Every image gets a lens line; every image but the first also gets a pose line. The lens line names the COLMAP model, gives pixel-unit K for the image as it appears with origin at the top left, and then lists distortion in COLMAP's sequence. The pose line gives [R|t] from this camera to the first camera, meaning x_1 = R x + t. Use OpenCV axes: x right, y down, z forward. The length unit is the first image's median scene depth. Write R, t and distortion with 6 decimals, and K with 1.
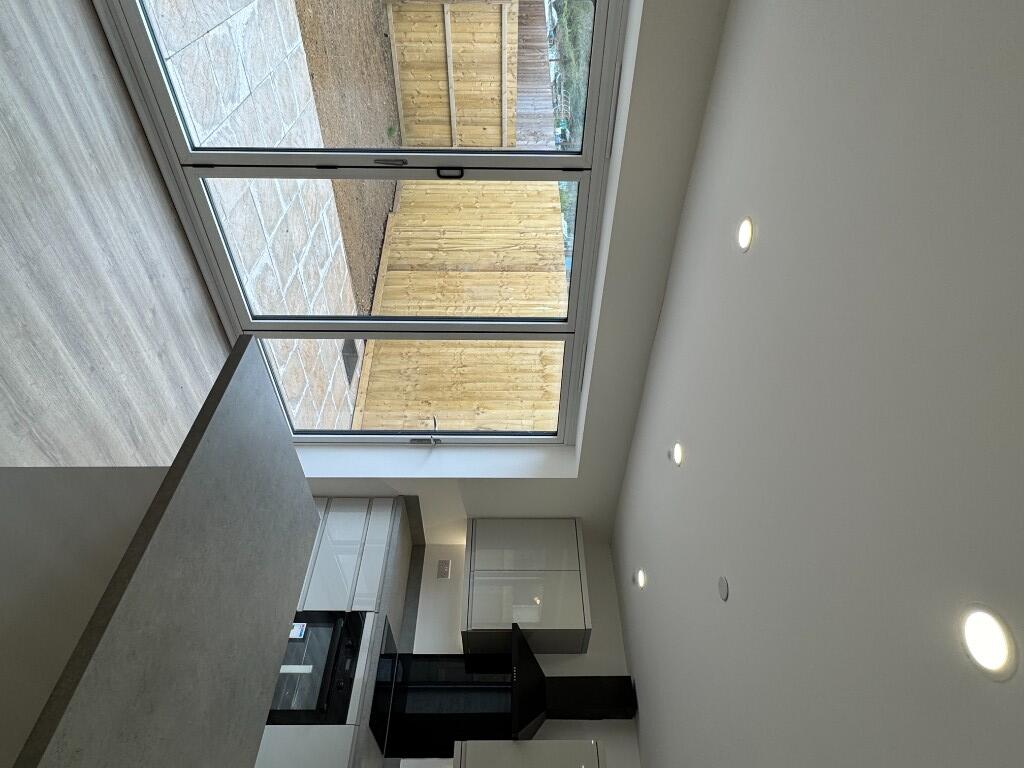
lens RADIAL K [[586.3, 0, 512.0], [0, 586.3, 384.0], [0, 0, 1]] dist [0.001415, -0.002383]
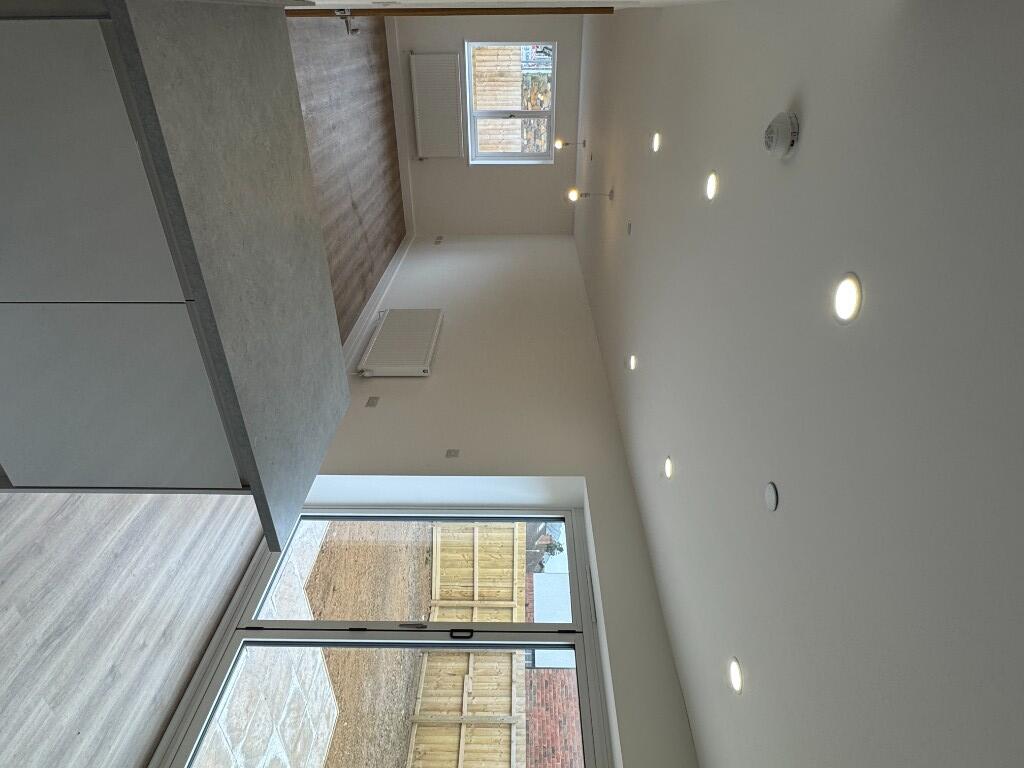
lens RADIAL K [[586.3, 0, 512.0], [0, 586.3, 384.0], [0, 0, 1]] dist [0.001415, -0.002383]
pose [[0.999936, -0.006596, -0.009226, 0.002631], [-0.010323, -0.192316, -0.981279, 0.269679], [0.004698, 0.981311, -0.192372, 0.228206]]
